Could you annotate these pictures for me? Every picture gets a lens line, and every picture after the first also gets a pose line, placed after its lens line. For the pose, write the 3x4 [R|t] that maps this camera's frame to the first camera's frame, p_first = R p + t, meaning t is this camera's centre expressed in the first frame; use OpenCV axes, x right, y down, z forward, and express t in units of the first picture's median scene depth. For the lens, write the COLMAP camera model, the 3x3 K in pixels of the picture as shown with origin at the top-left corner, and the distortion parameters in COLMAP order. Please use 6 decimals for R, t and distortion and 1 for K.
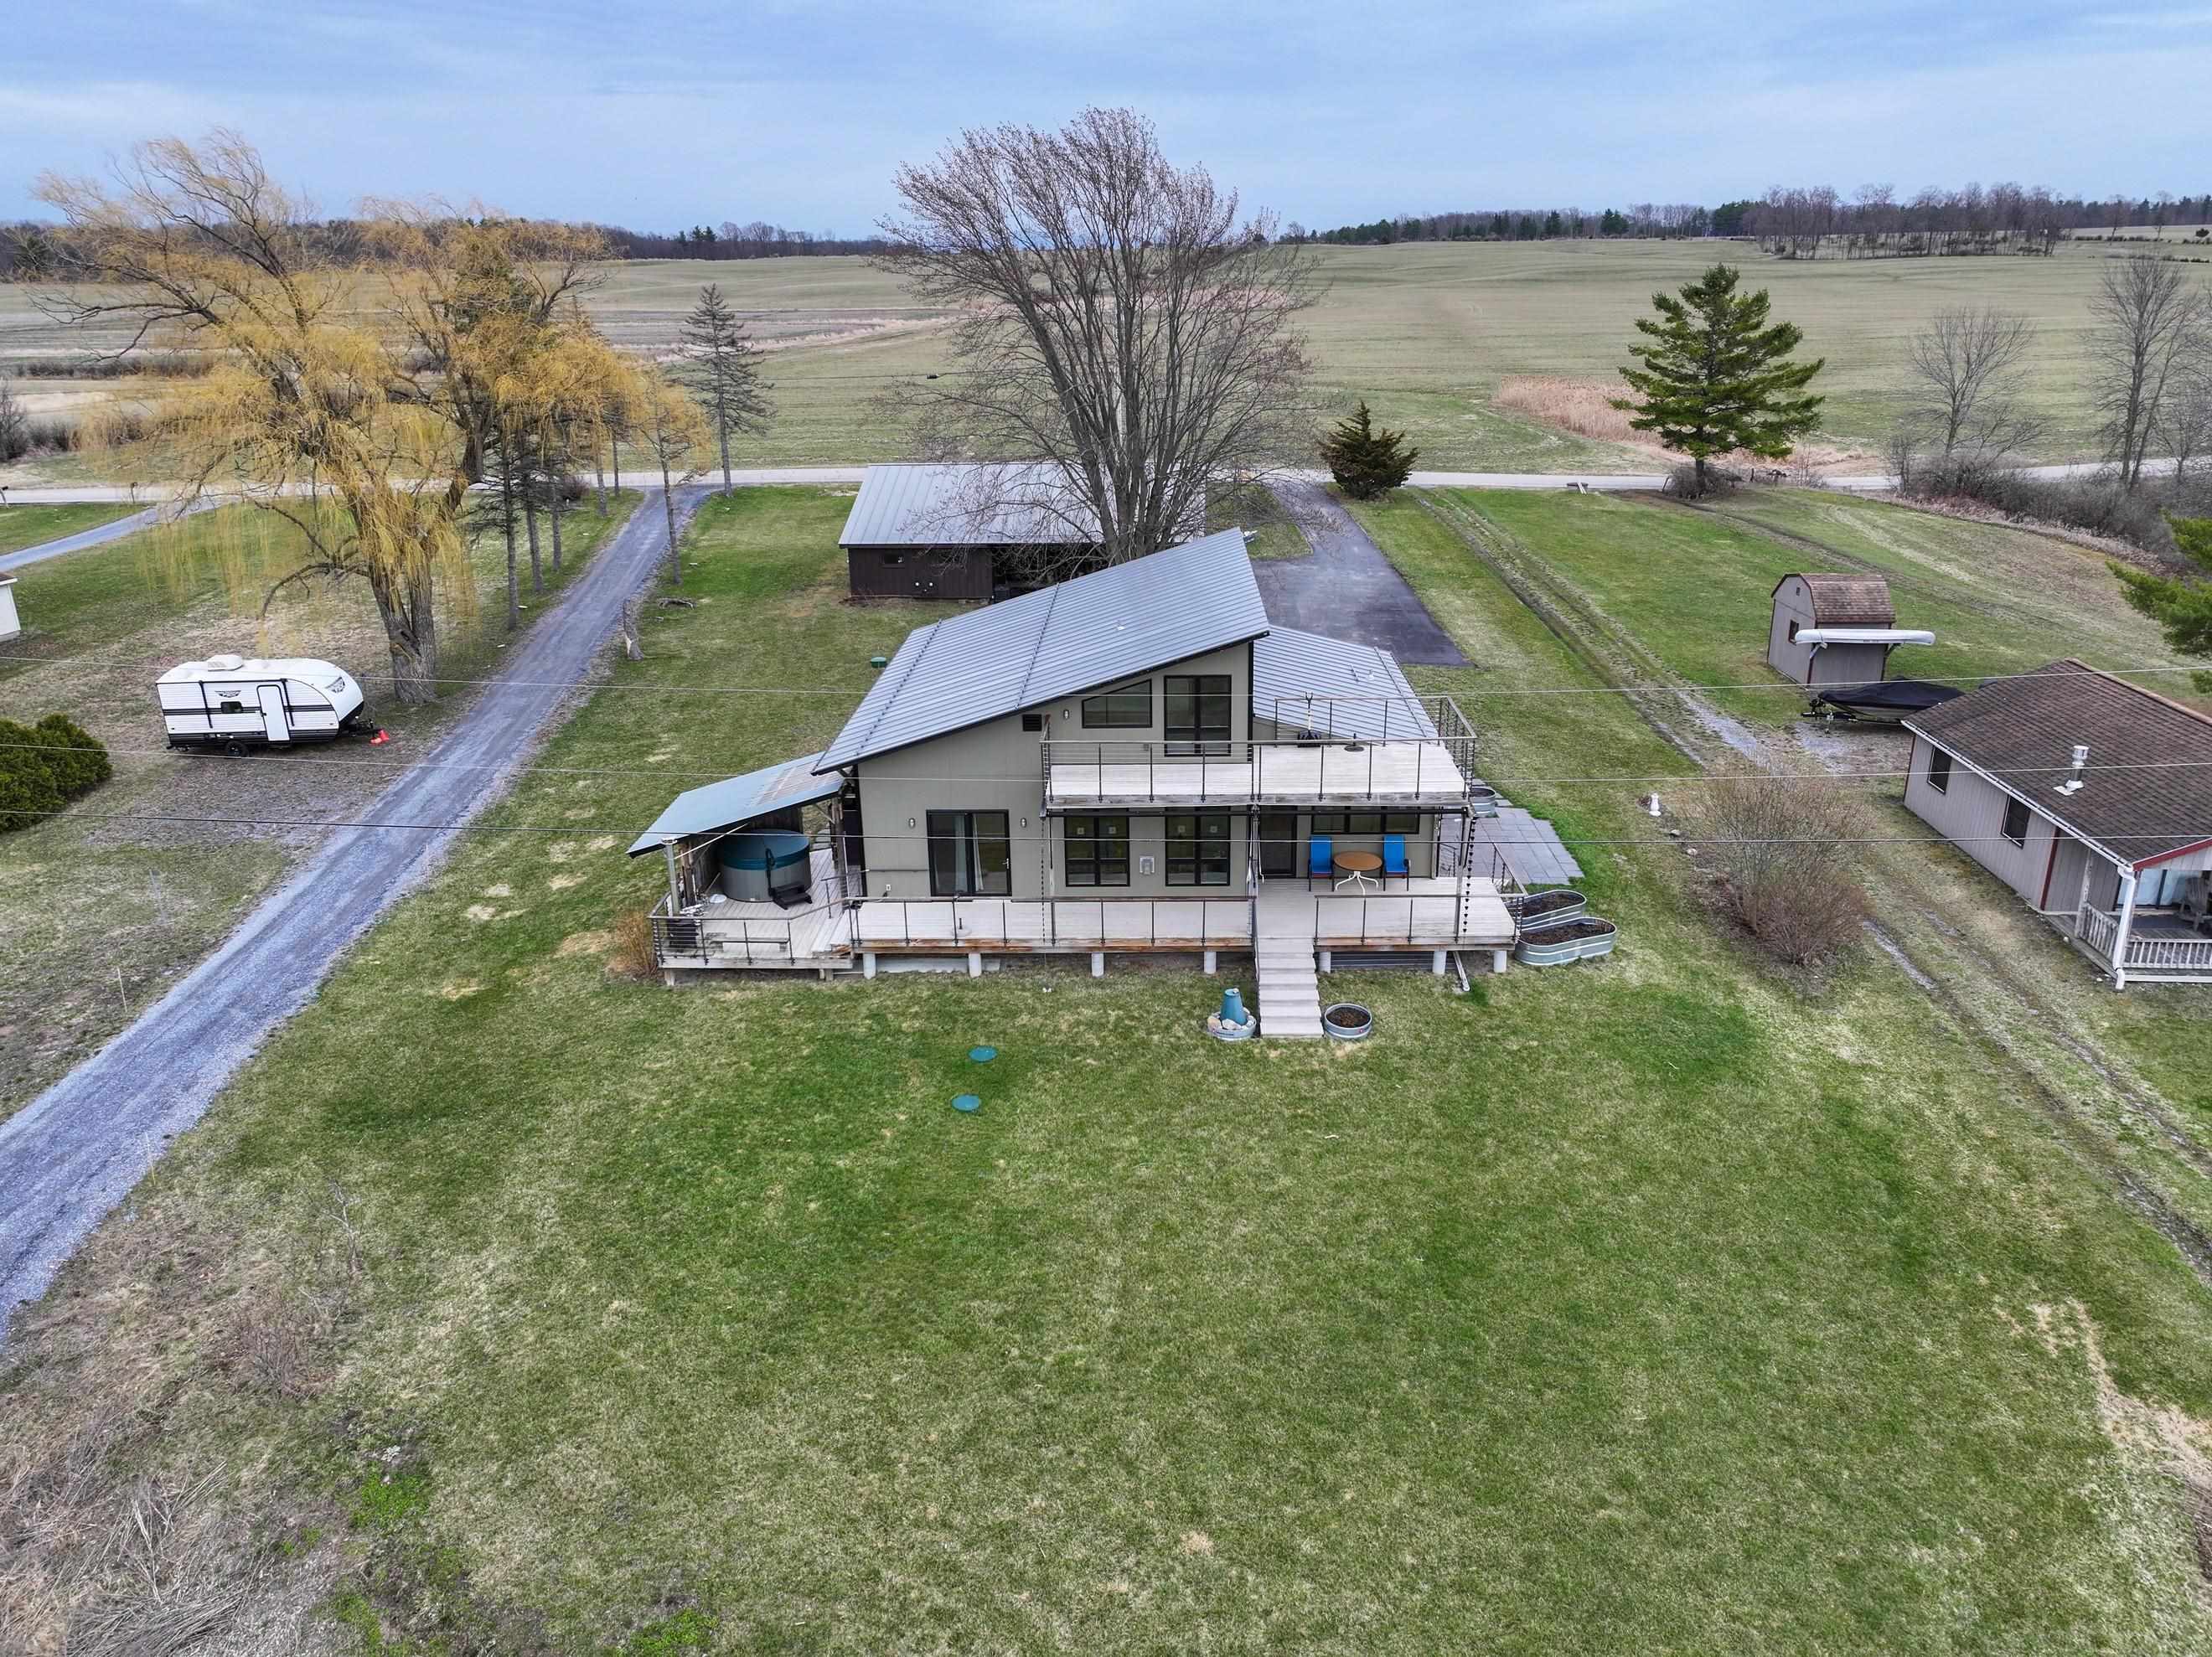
lens RADIAL K [[1555.5, 0, 1117.4], [0, 1555.5, 827.0], [0, 0, 1]] dist [-0.006448, 0.018321]
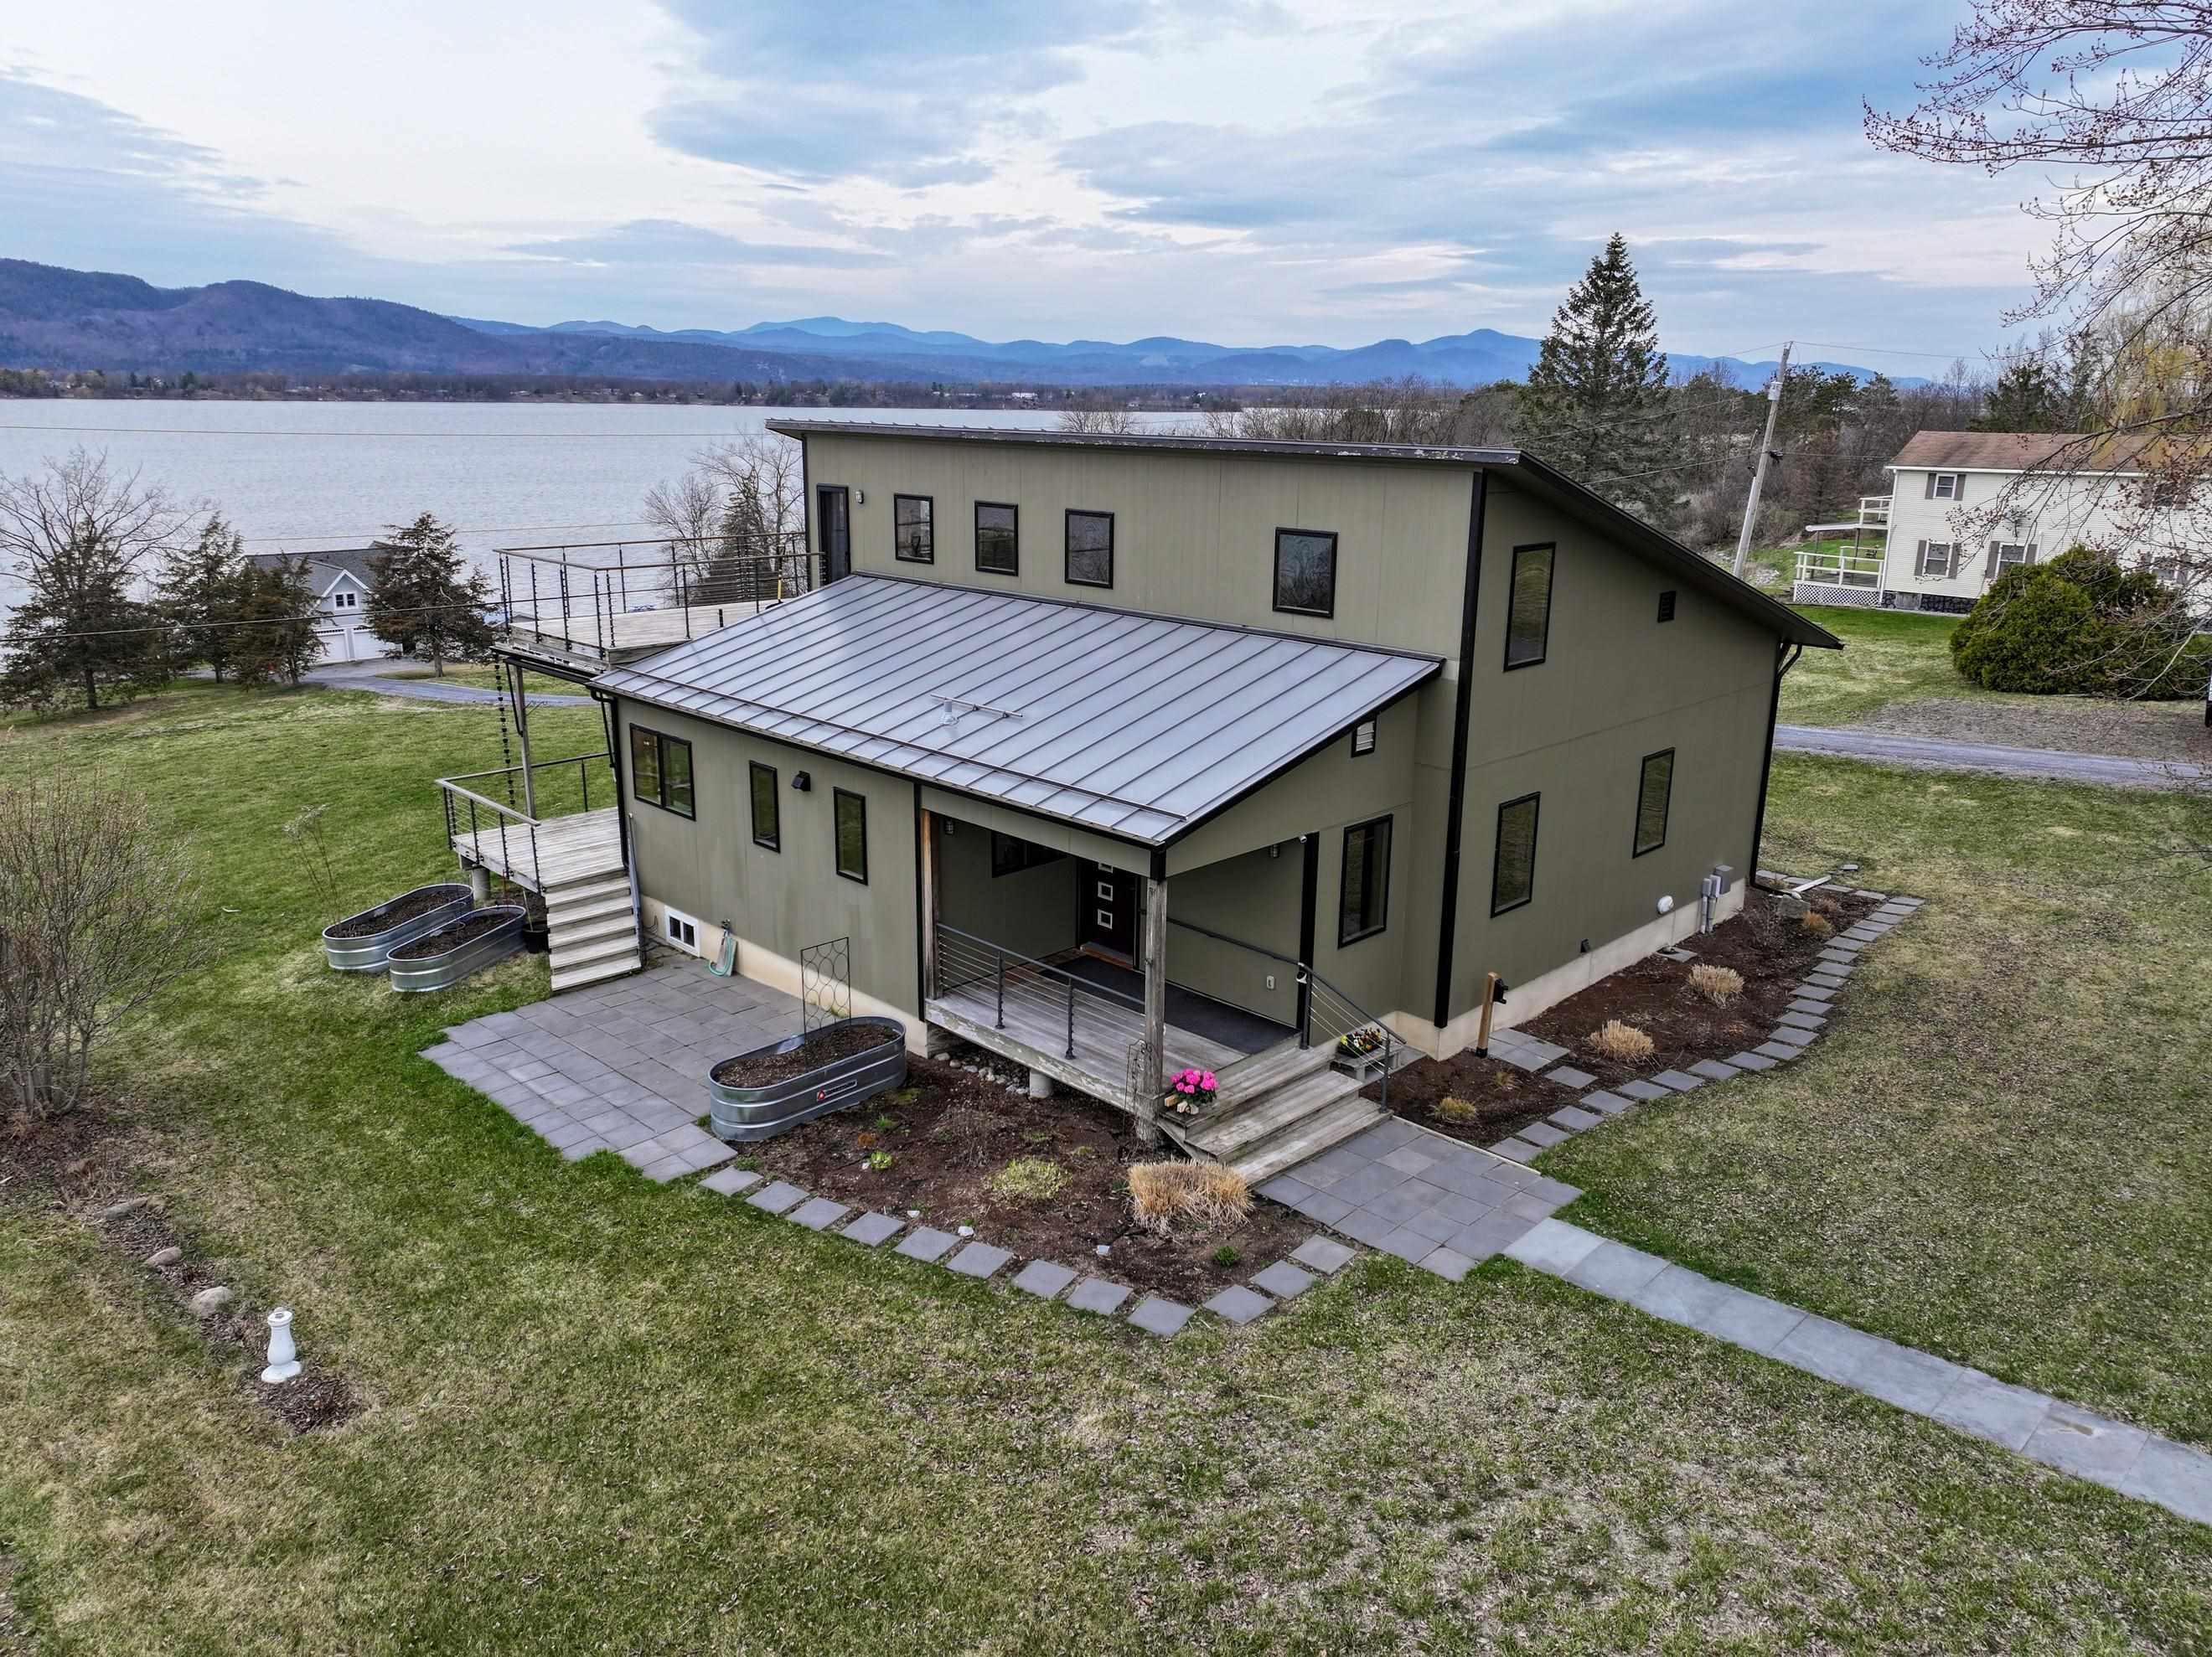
lens RADIAL K [[1555.5, 0, 1113.6], [0, 1555.5, 817.3], [0, 0, 1]] dist [-0.006448, 0.018321]
pose [[-0.683109, 0.201887, -0.701857, 0.473187], [-0.246611, 0.840817, 0.481882, -0.315667], [0.687419, 0.502263, -0.524582, 1.351725]]
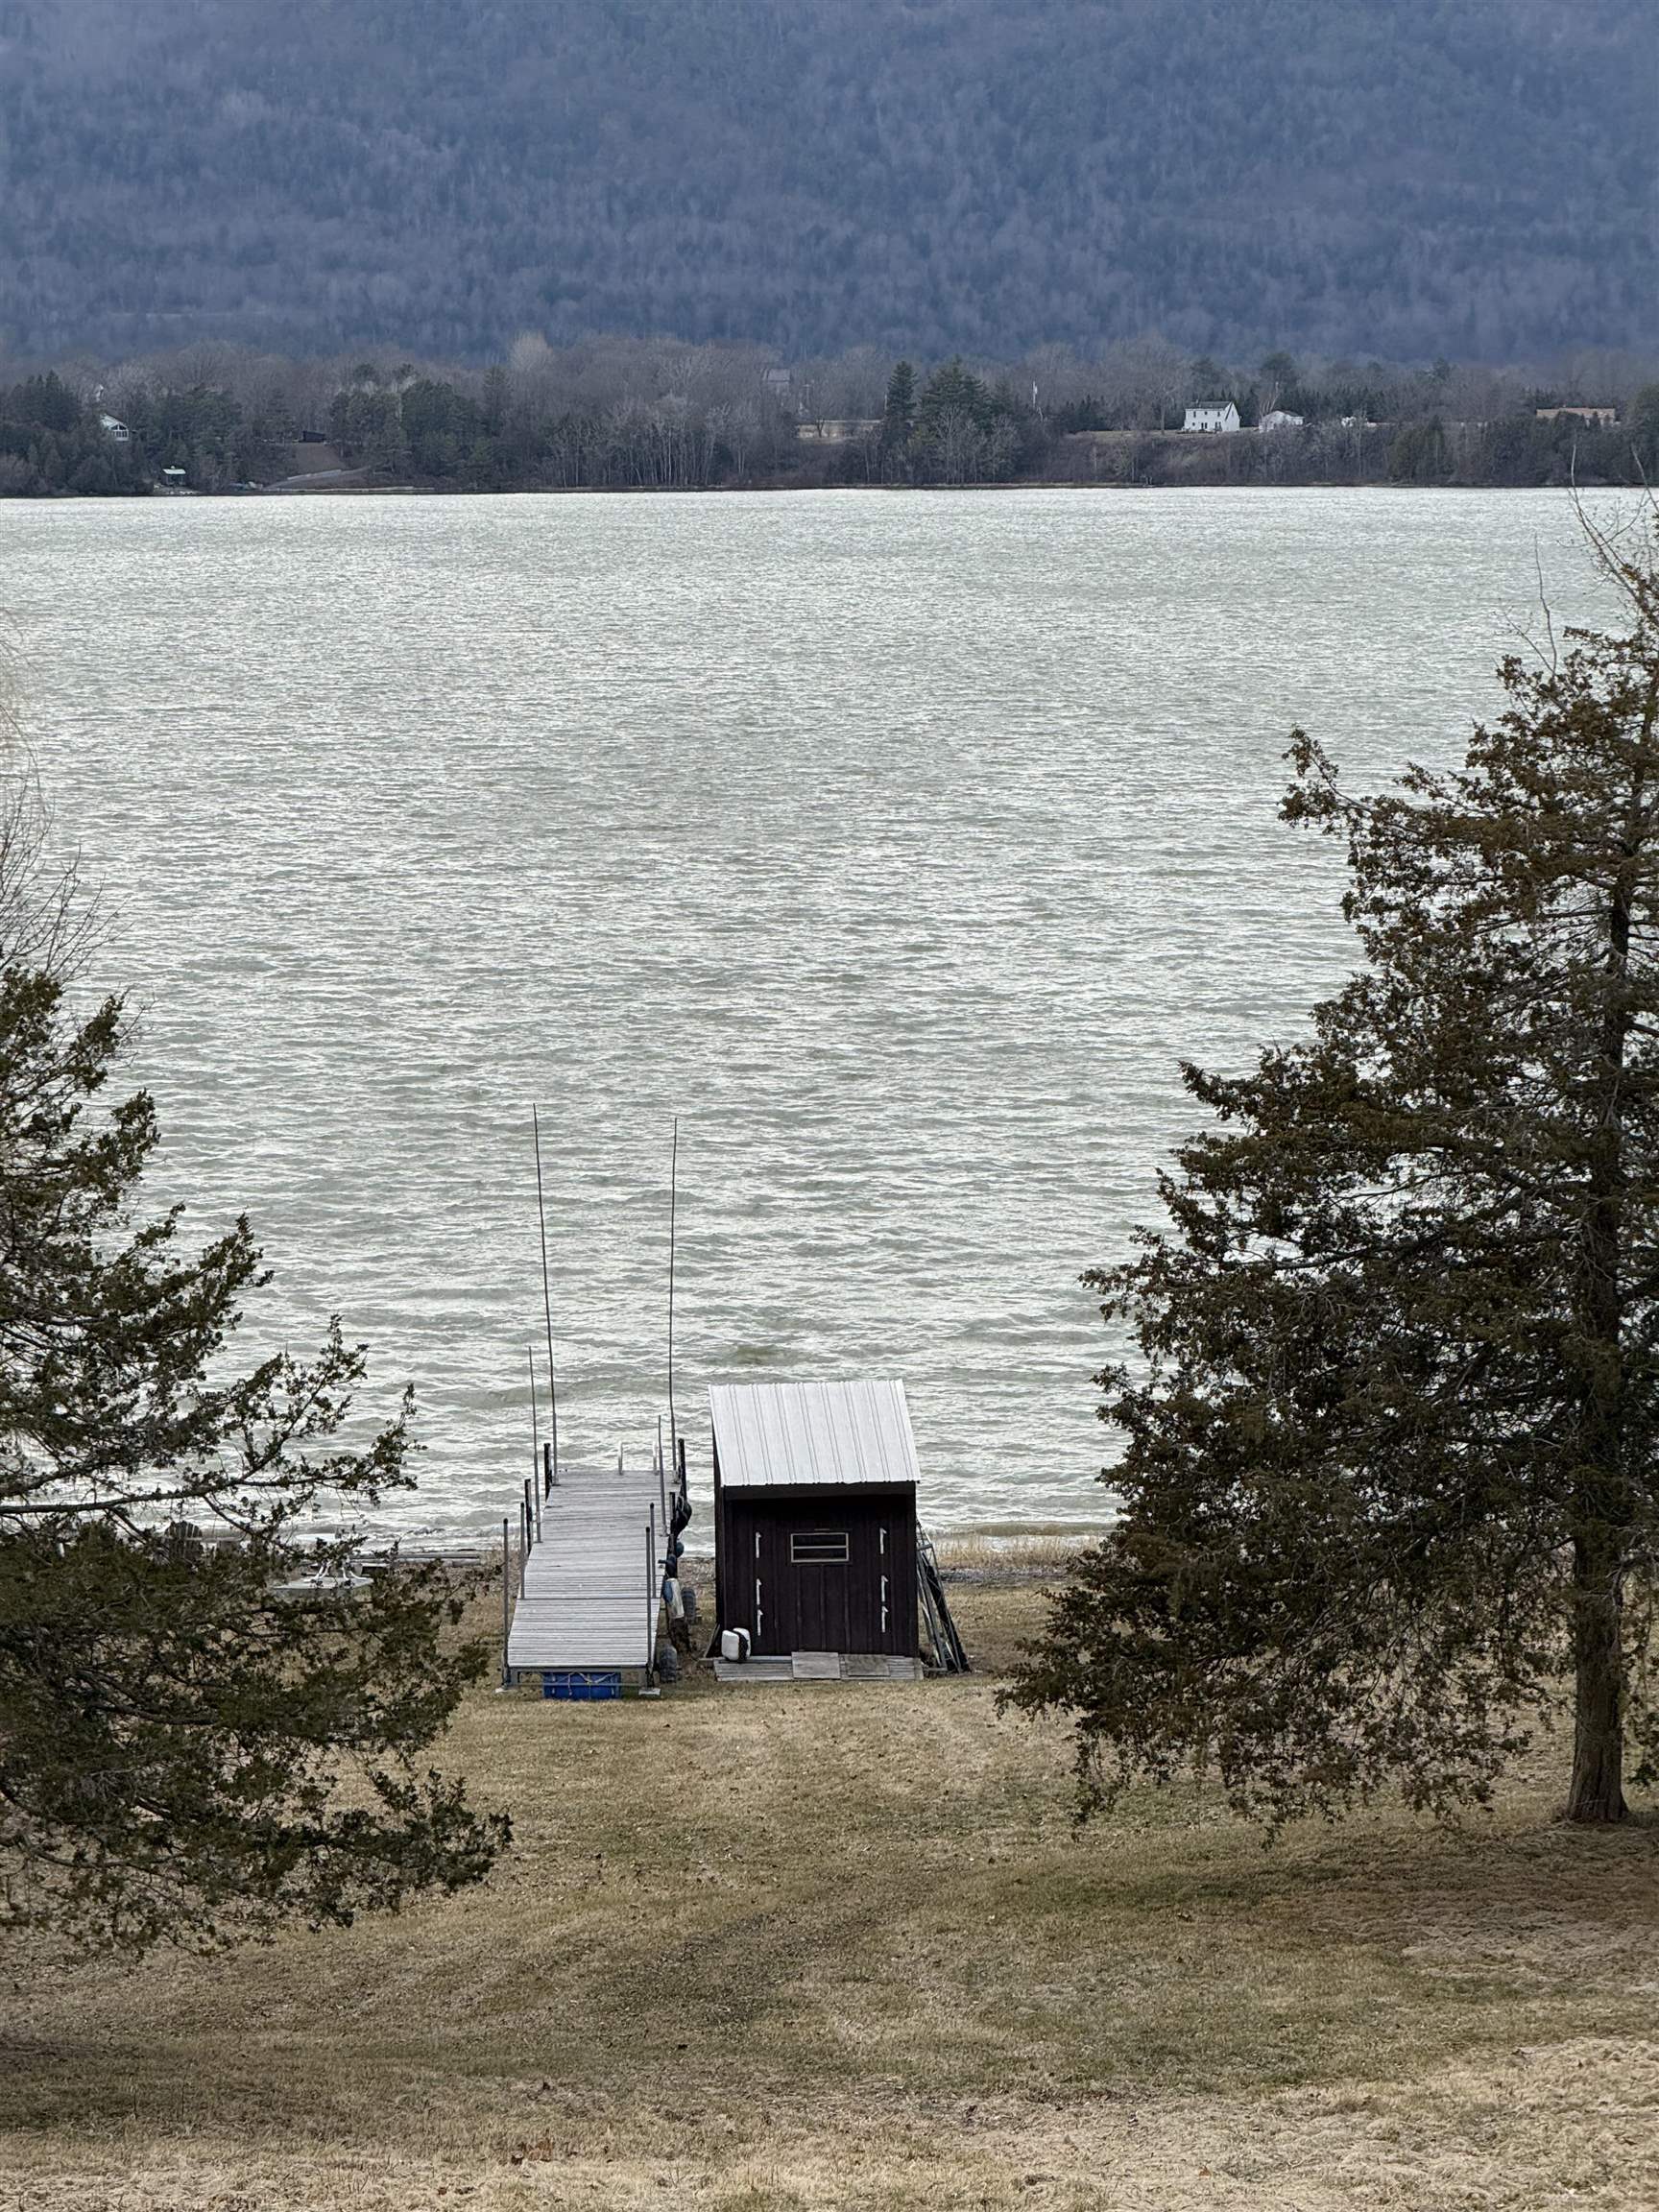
lens RADIAL K [[7660.6, 0, 827.3], [0, 7660.6, 1107.3], [0, 0, 1]] dist [0.536449, 0.000000]
pose [[-0.999206, 0.028910, -0.027424, 0.019188], [0.014762, 0.907813, 0.419116, 0.262619], [0.037012, 0.418378, -0.907518, 0.343196]]
